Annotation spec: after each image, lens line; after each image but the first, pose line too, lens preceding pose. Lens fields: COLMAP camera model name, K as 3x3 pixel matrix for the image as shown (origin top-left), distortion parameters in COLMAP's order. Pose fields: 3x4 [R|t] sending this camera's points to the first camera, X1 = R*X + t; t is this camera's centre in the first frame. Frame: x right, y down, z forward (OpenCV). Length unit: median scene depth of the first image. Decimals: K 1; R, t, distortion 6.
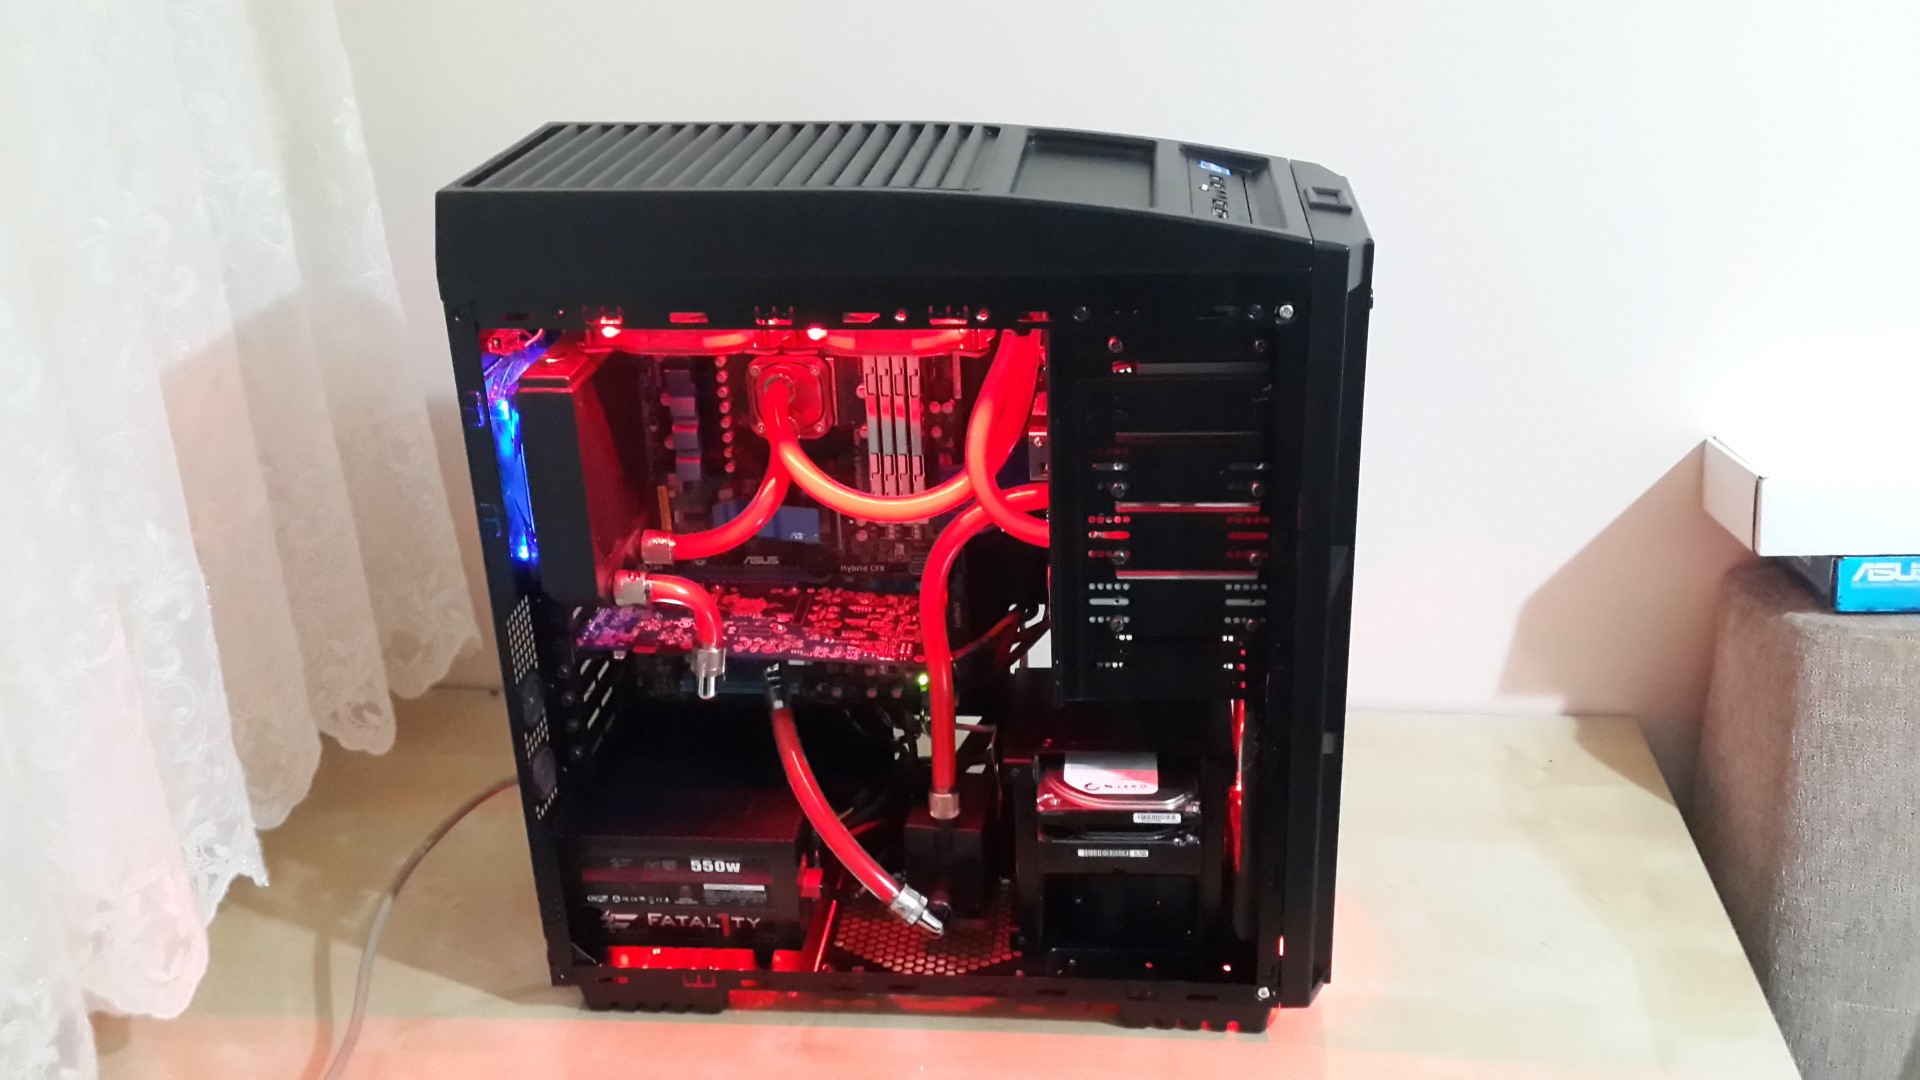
lens RADIAL K [[1809.6, 0, 960.0], [0, 1809.6, 540.0], [0, 0, 1]] dist [0.158989, -0.420790]
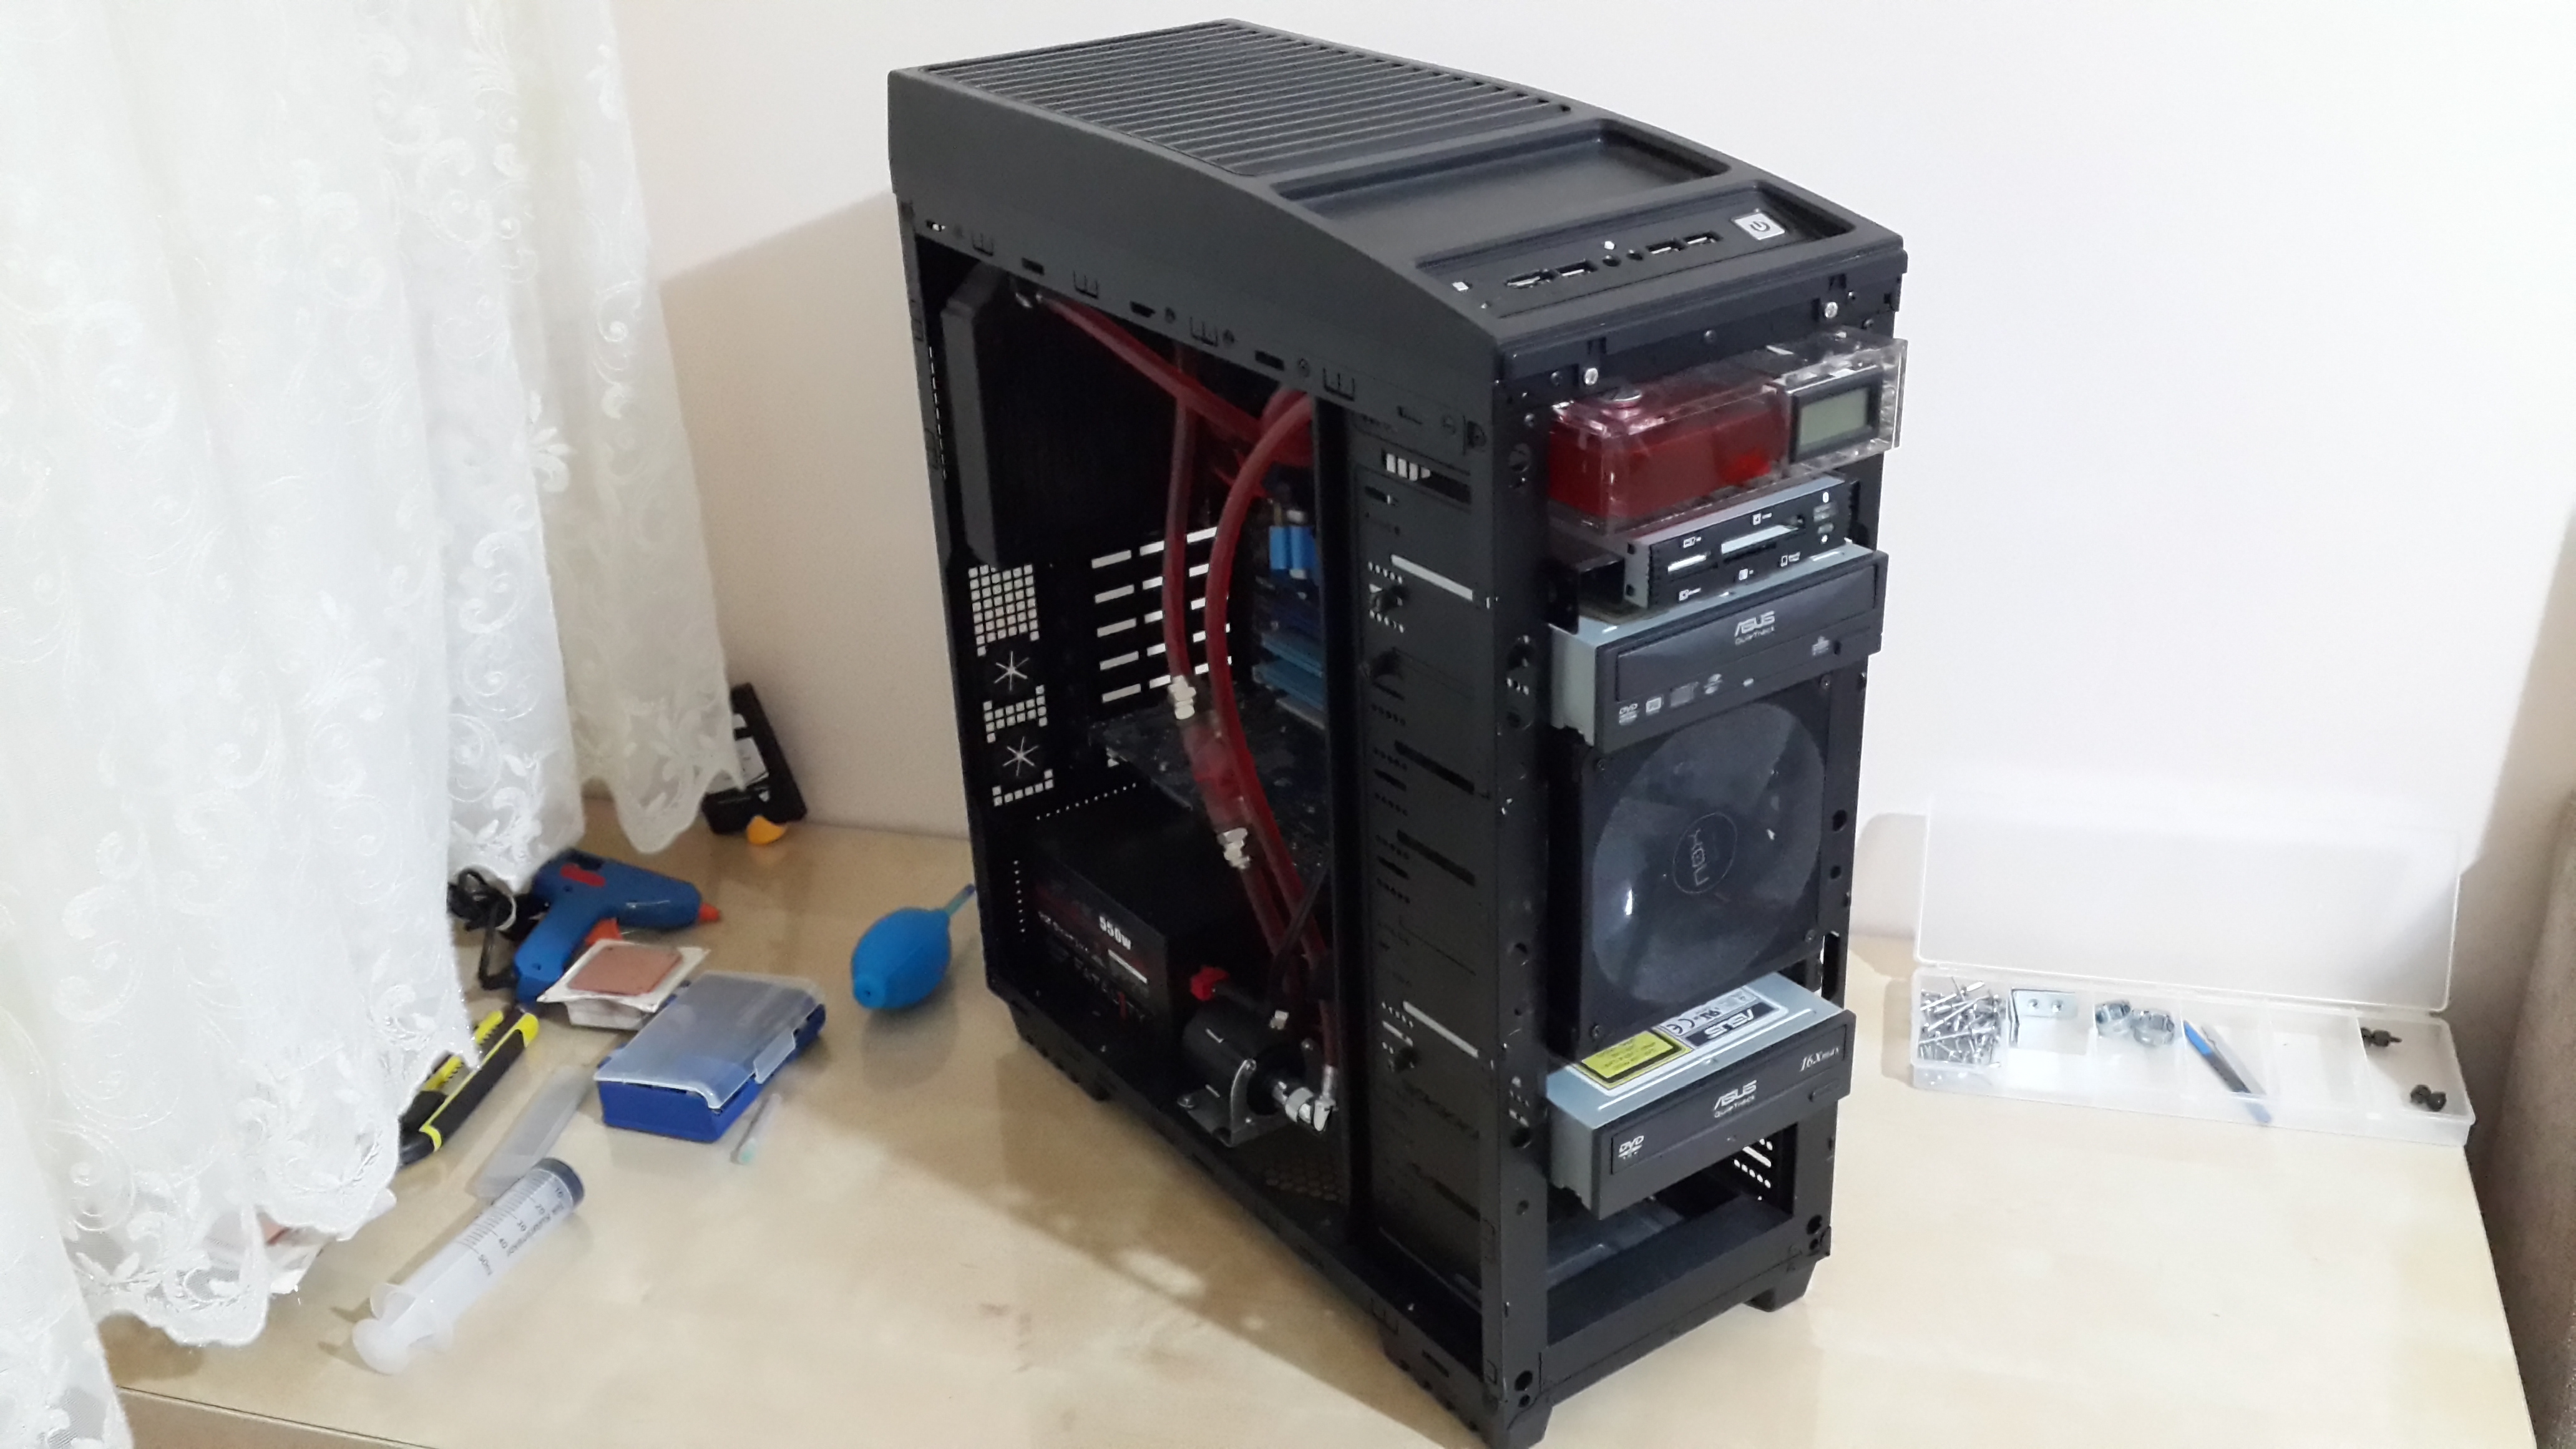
lens RADIAL K [[2427.9, 0, 1288.0], [0, 2427.9, 724.5], [0, 0, 1]] dist [0.158989, -0.420790]
pose [[0.654160, 0.334812, -0.678215, 0.659884], [-0.287116, 0.939493, 0.186863, -0.146270], [0.699742, 0.072489, 0.710708, 0.259977]]
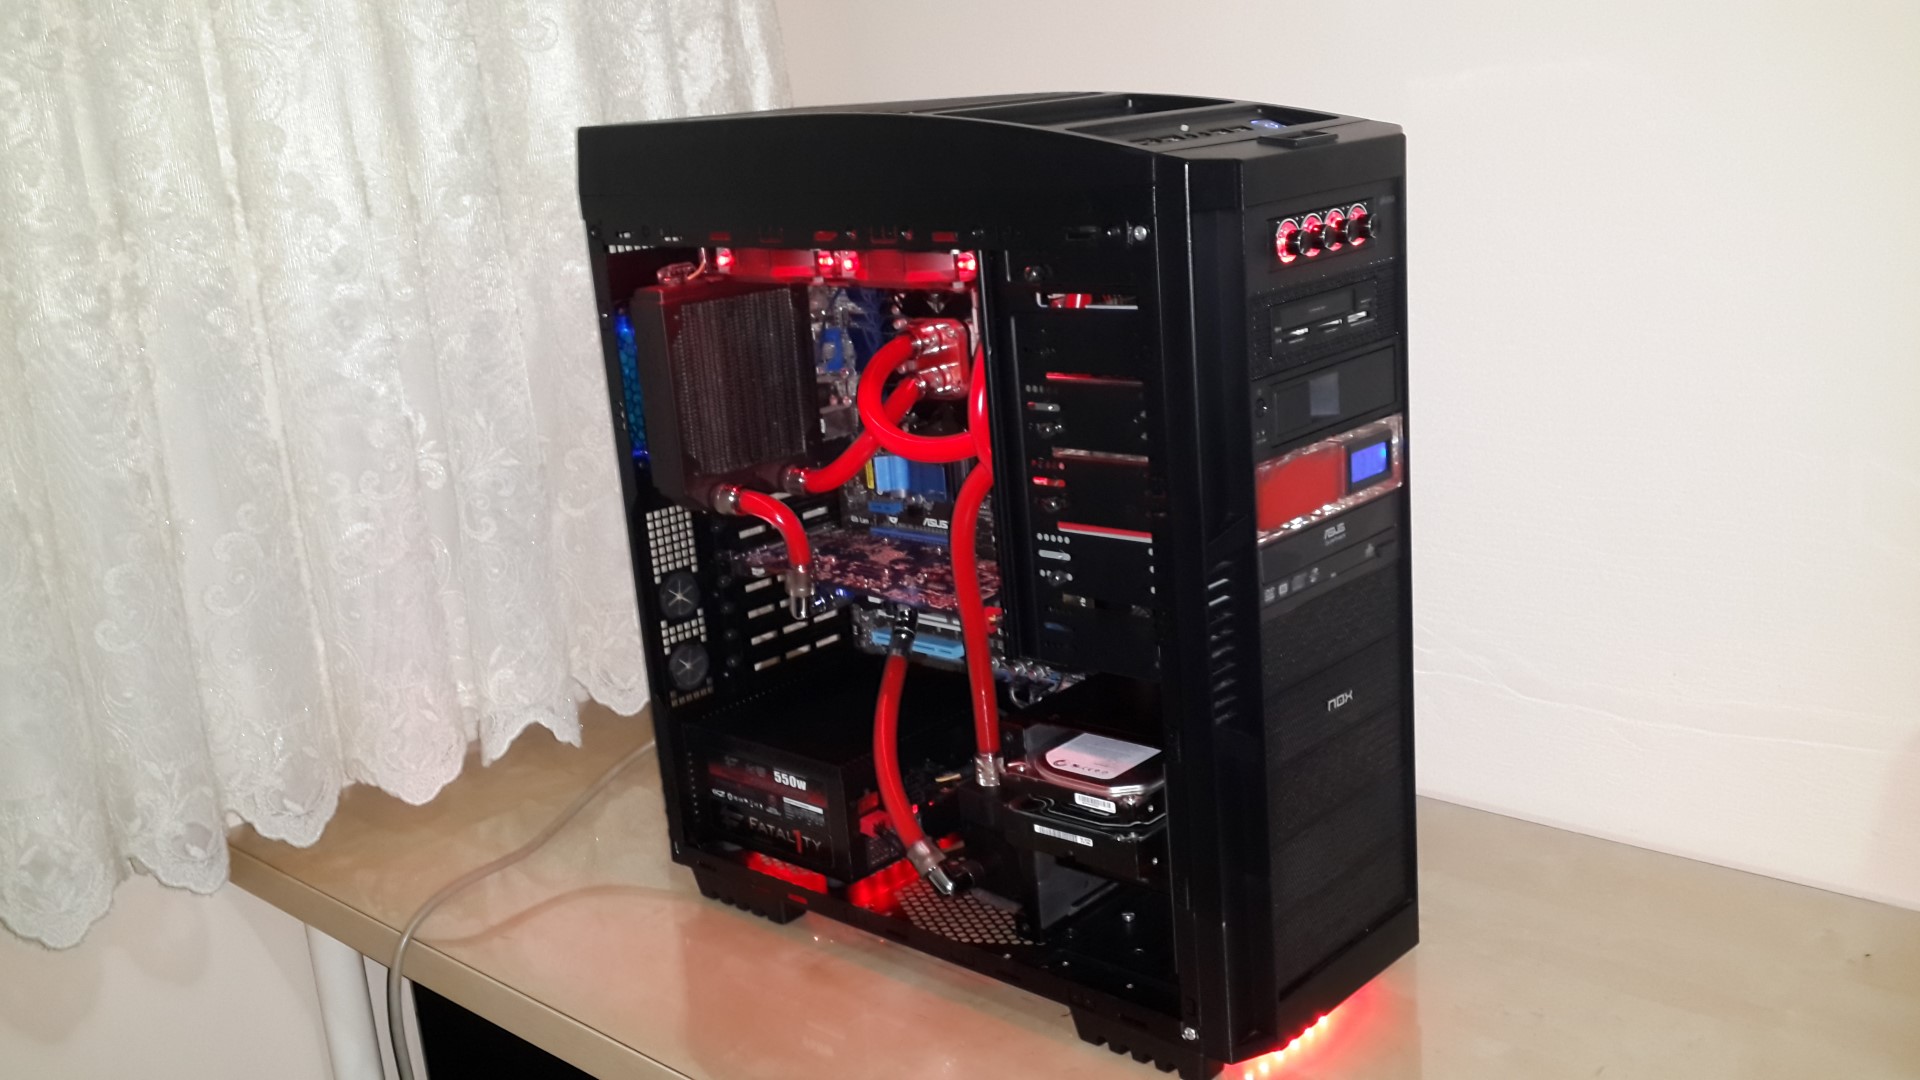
lens RADIAL K [[1809.6, 0, 960.0], [0, 1809.6, 540.0], [0, 0, 1]] dist [0.158989, -0.420790]
pose [[0.800279, 0.123065, -0.586863, 0.564586], [-0.191159, 0.980008, -0.055167, 0.082761], [0.568341, 0.156333, 0.807805, 0.181068]]
